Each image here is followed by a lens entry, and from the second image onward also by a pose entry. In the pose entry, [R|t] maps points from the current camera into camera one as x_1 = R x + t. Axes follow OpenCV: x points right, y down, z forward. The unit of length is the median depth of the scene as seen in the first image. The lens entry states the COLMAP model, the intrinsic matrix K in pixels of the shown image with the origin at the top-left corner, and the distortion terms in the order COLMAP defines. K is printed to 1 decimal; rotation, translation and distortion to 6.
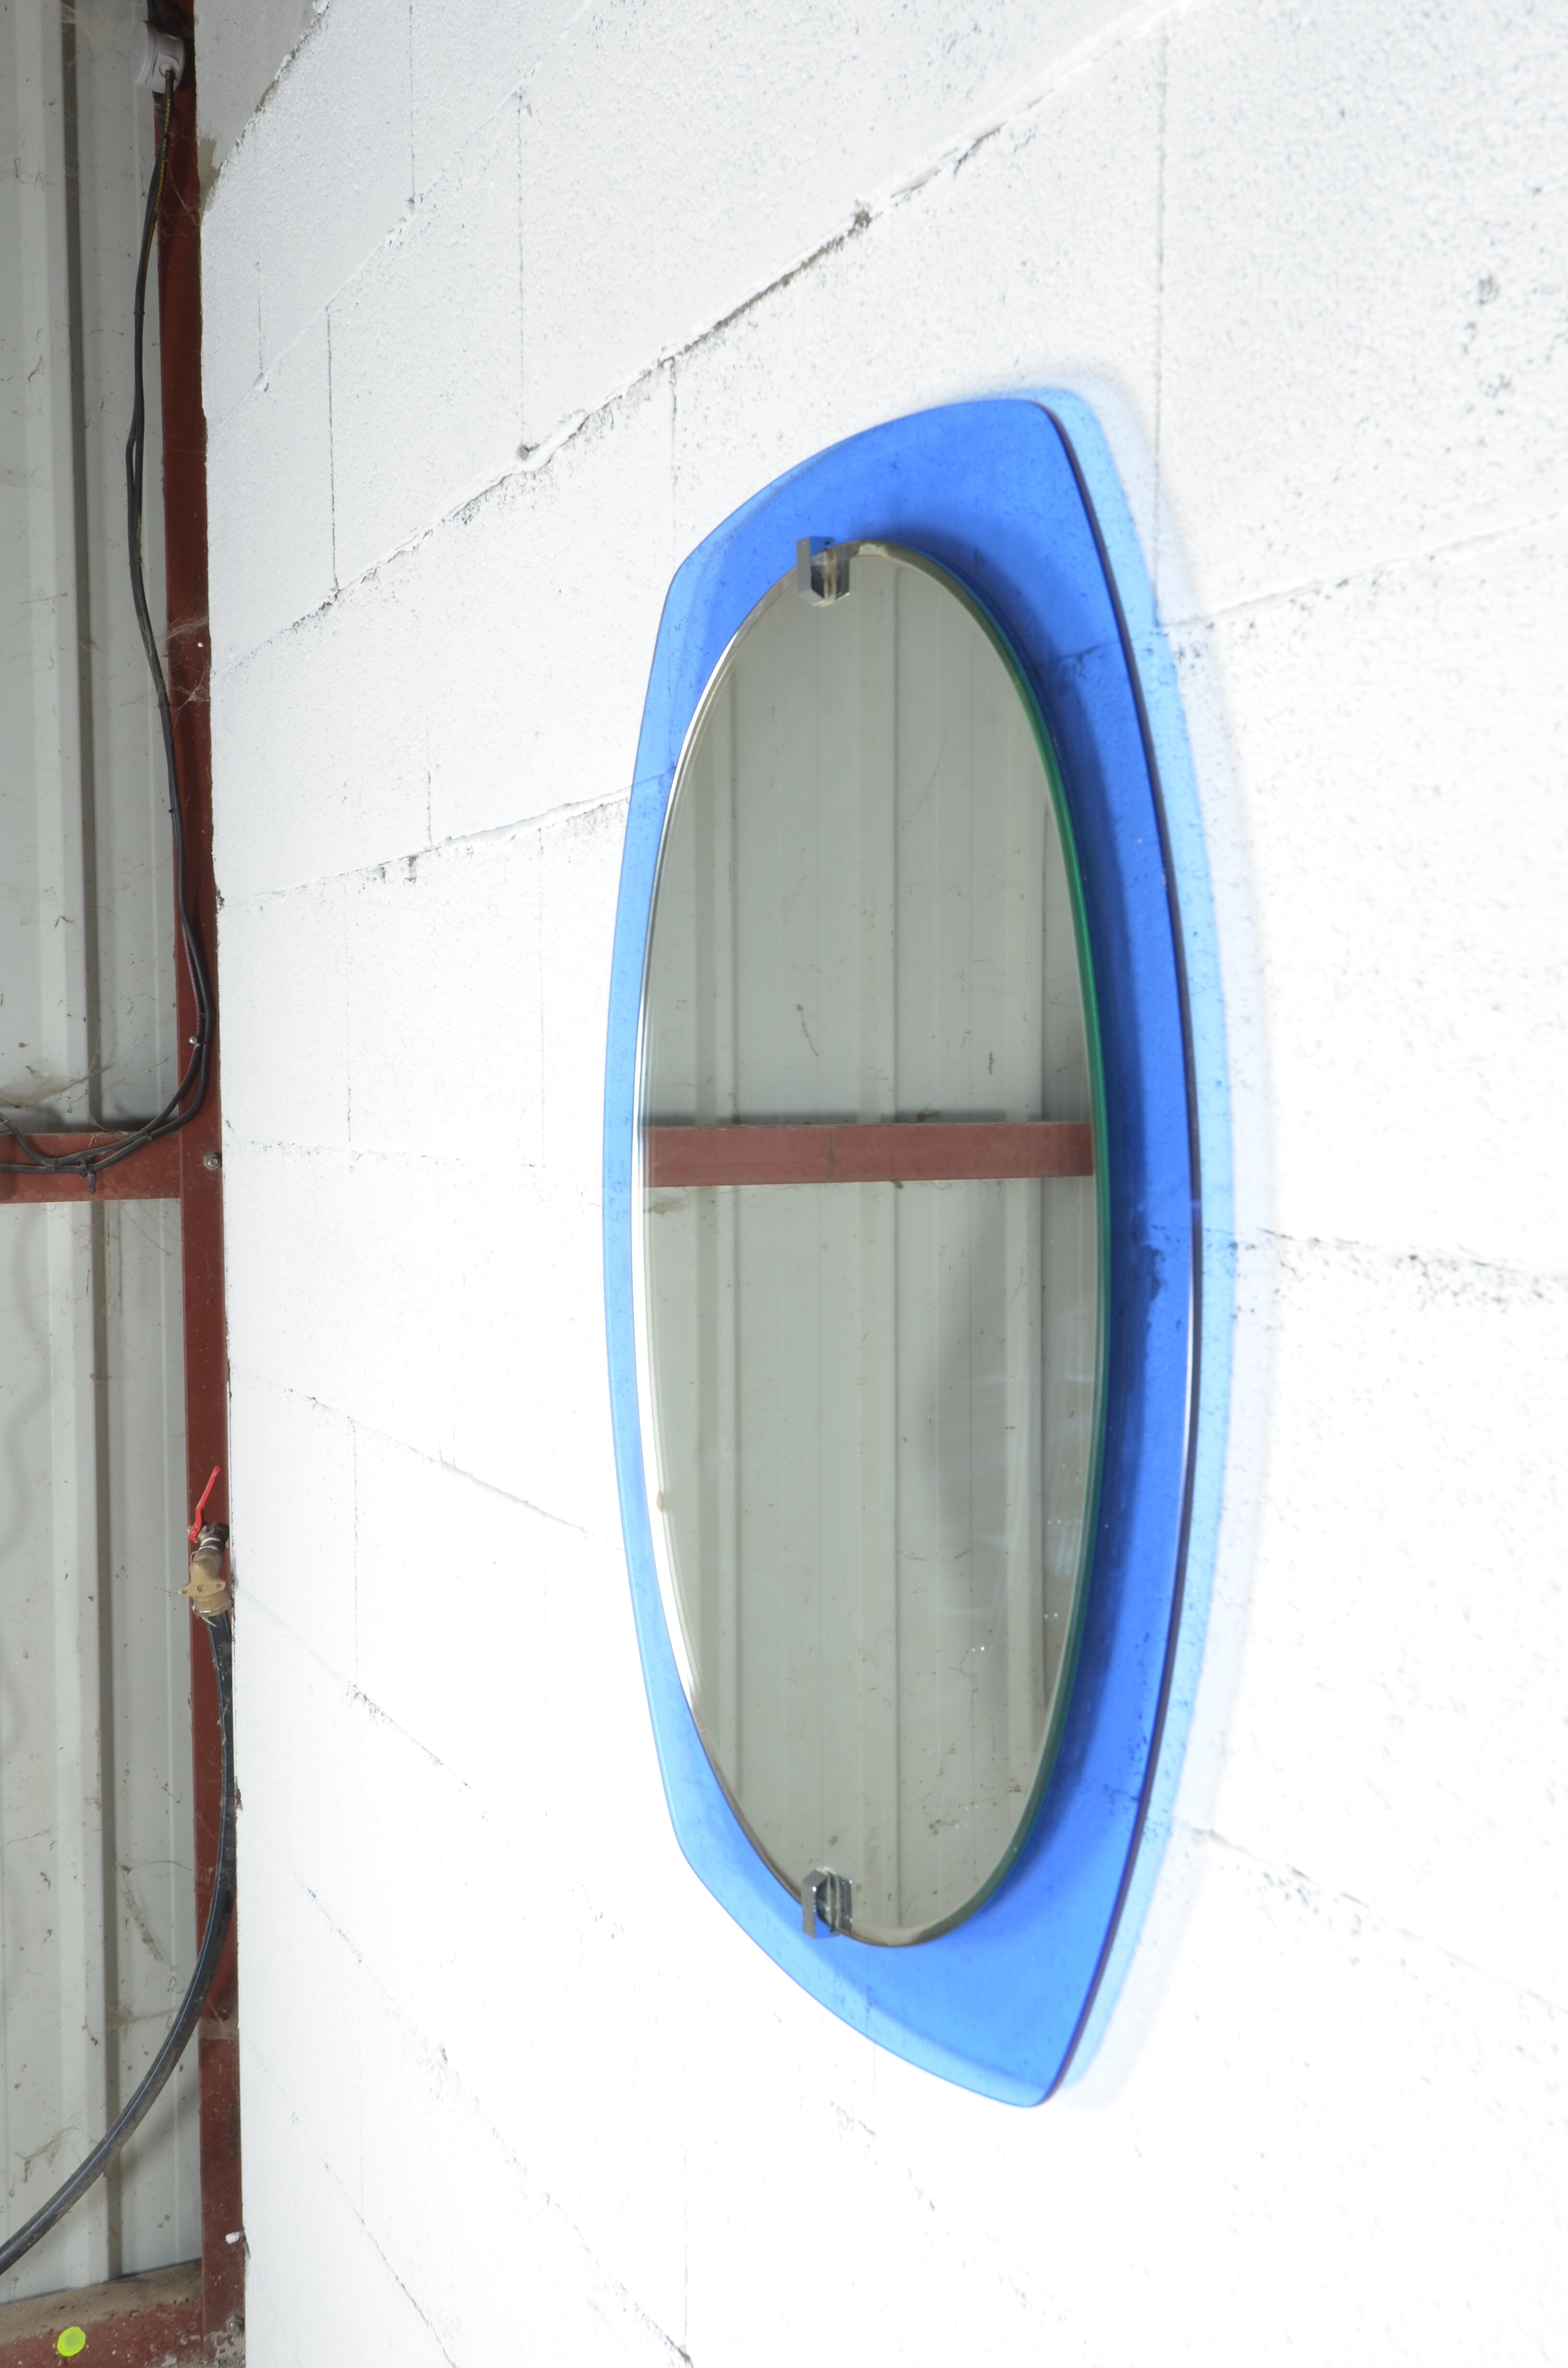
lens RADIAL K [[2273.5, 0, 737.9], [0, 2273.5, 1204.8], [0, 0, 1]] dist [0.050977, -0.047375]
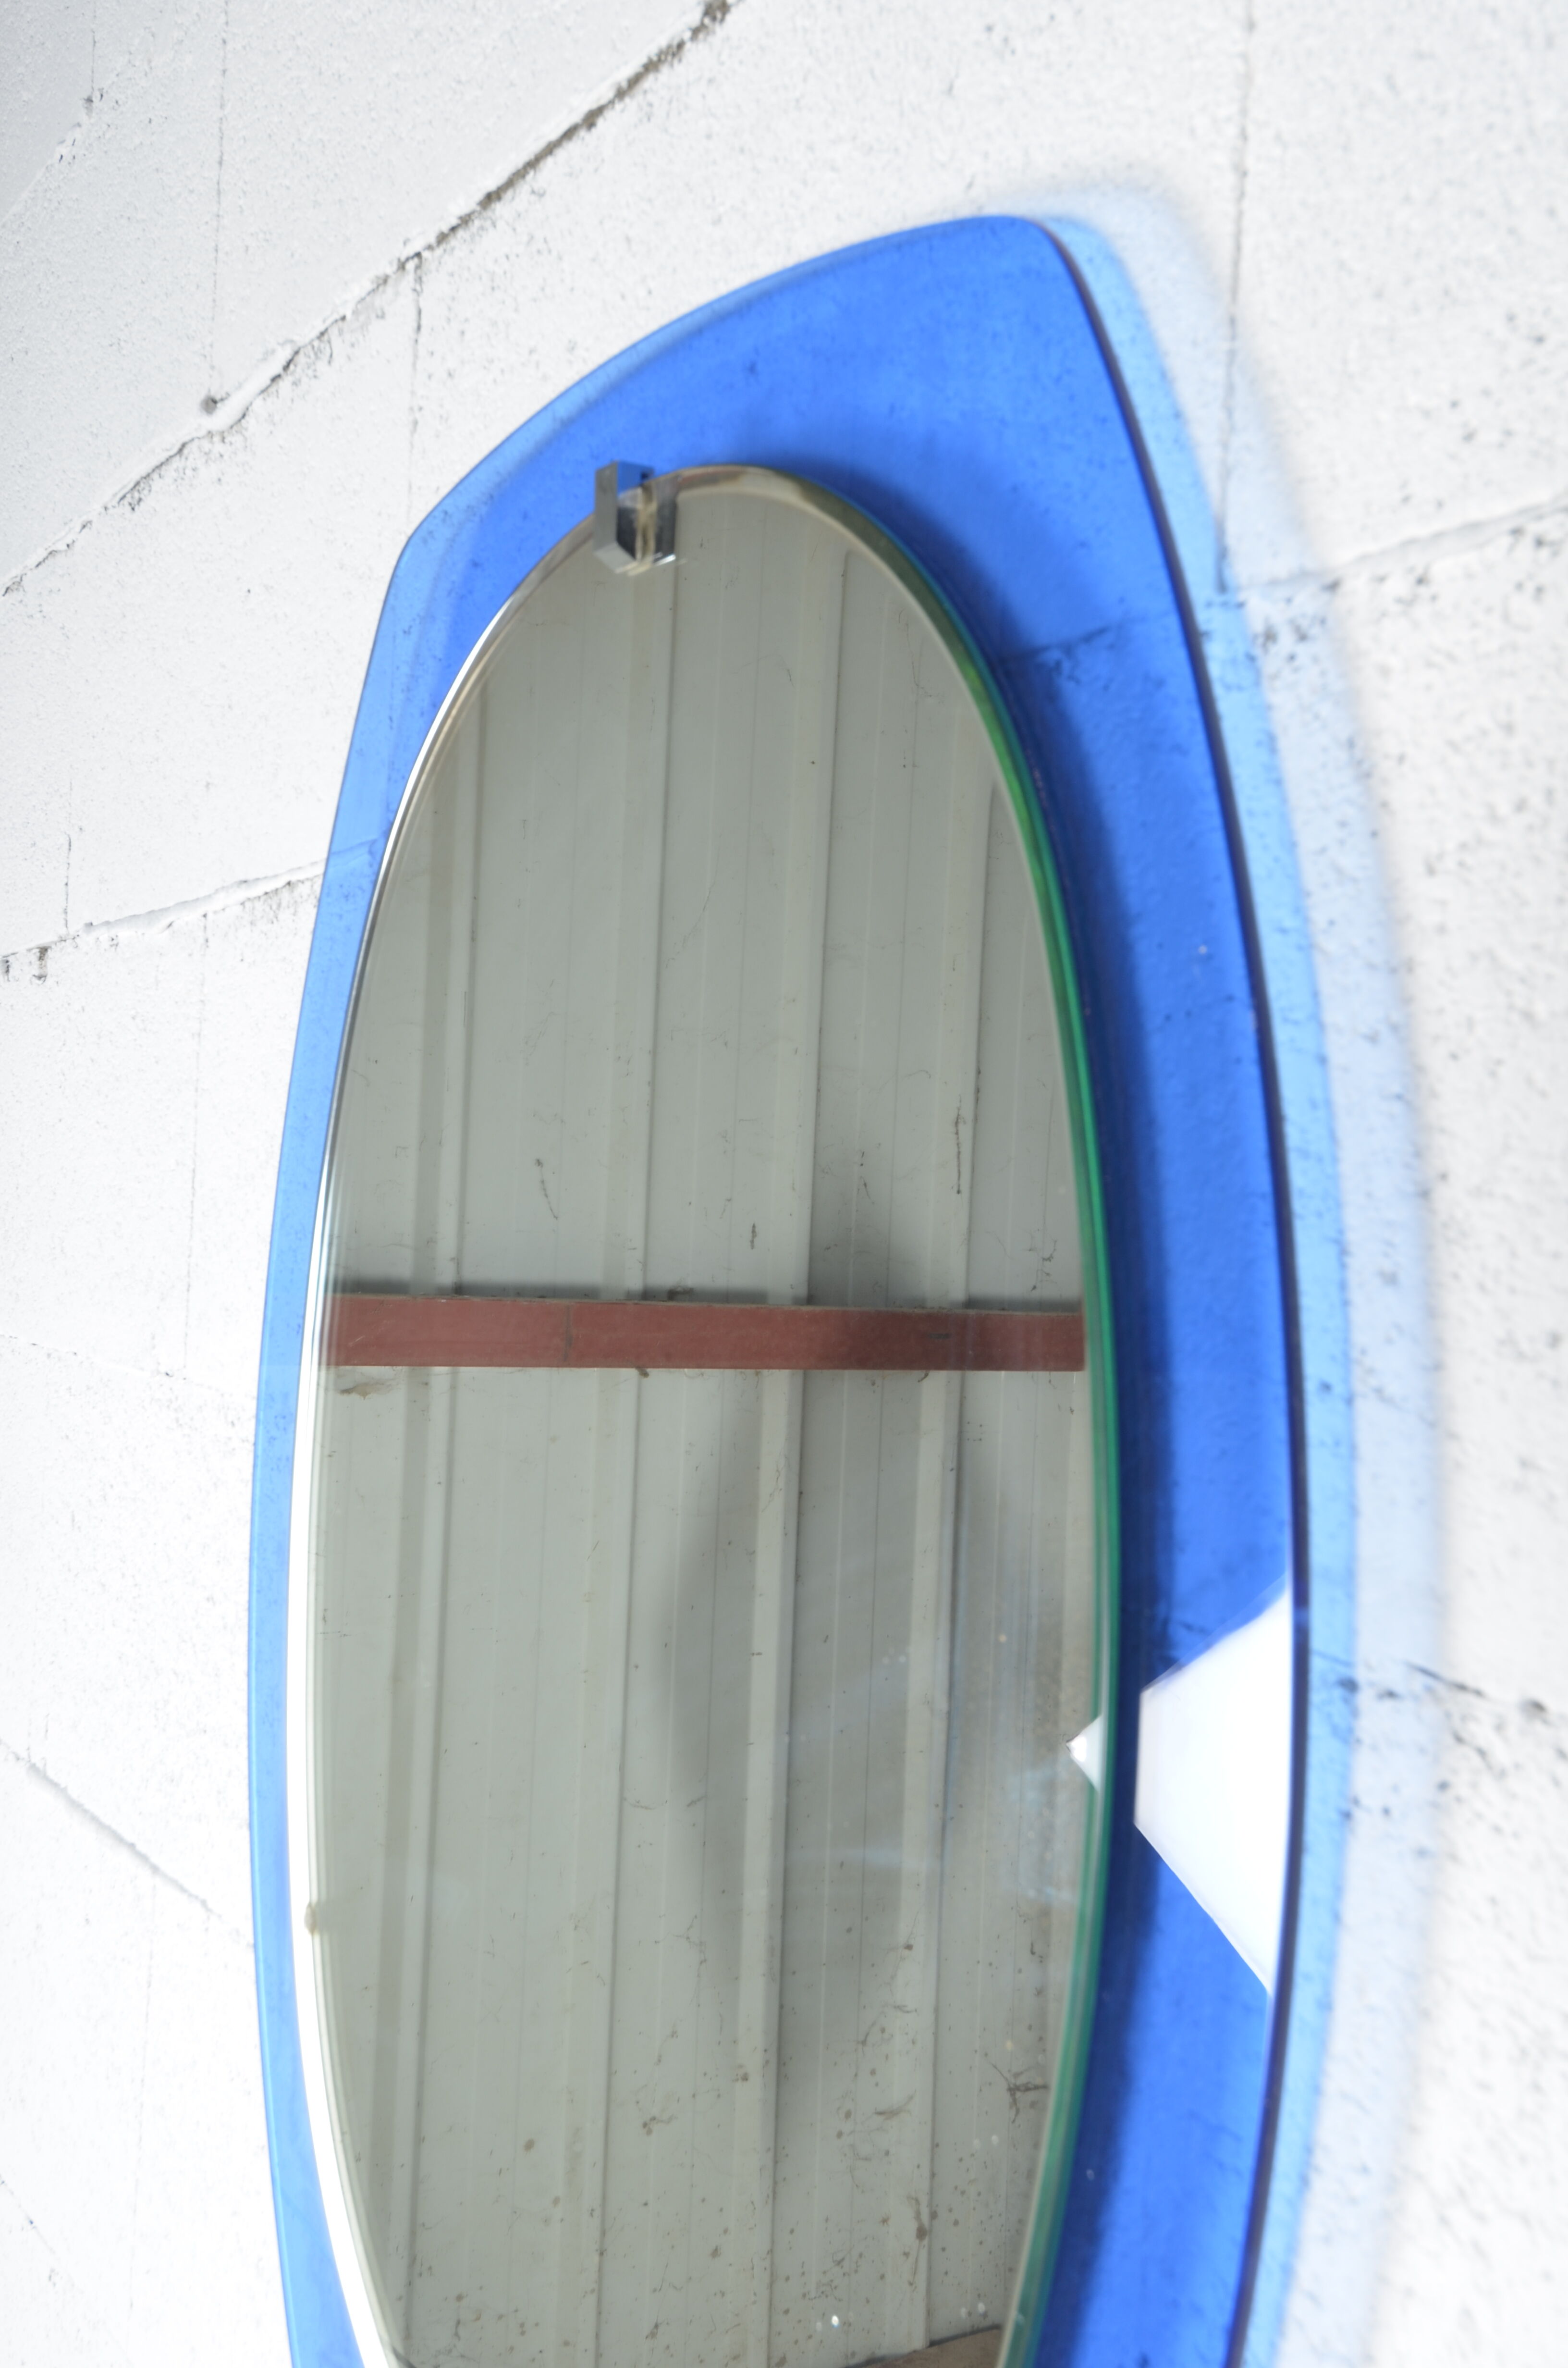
lens RADIAL K [[2273.5, 0, 737.9], [0, 2273.5, 1204.8], [0, 0, 1]] dist [0.050977, -0.047375]
pose [[0.991561, 0.050295, 0.119491, -0.000820], [-0.042489, 0.996848, -0.066995, -0.036474], [-0.122484, 0.061352, 0.990572, 0.309158]]
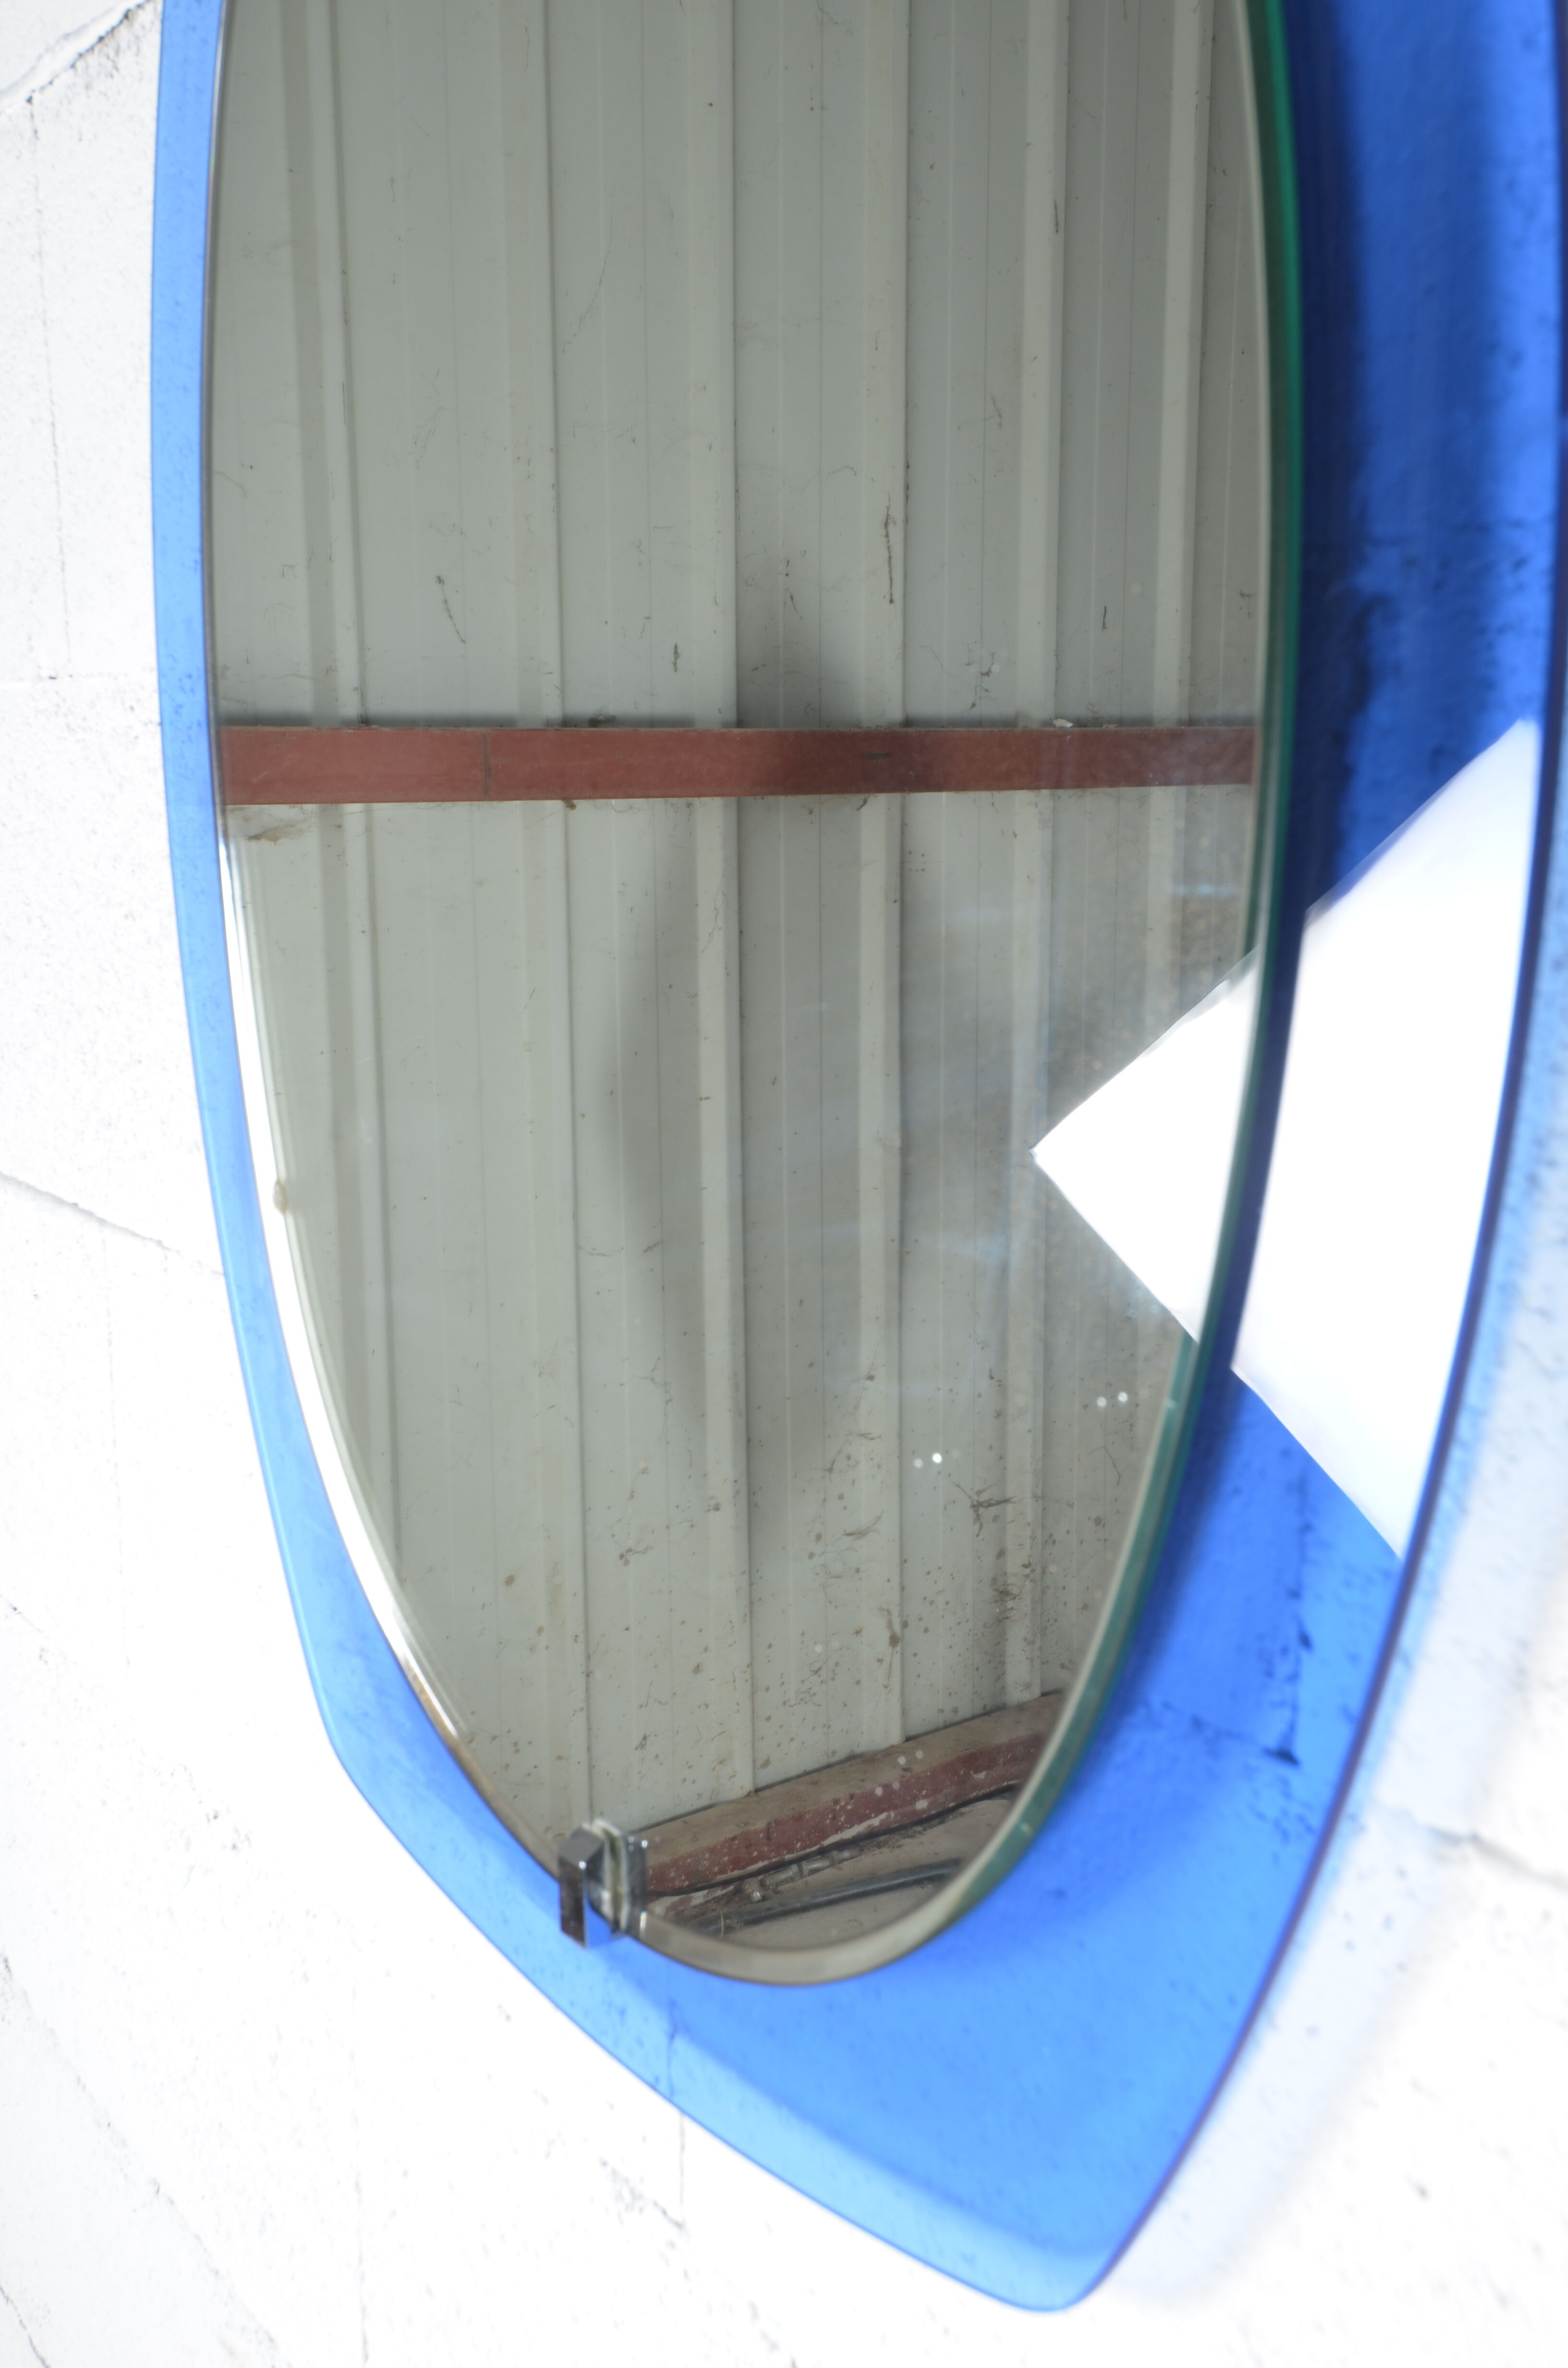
lens RADIAL K [[2283.2, 0, 767.1], [0, 2283.2, 1194.0], [0, 0, 1]] dist [0.054968, -0.056732]
pose [[0.984771, -0.035318, 0.170230, -0.010120], [0.012692, 0.991140, 0.132211, 0.050830], [-0.173391, -0.128037, 0.976495, 0.383810]]
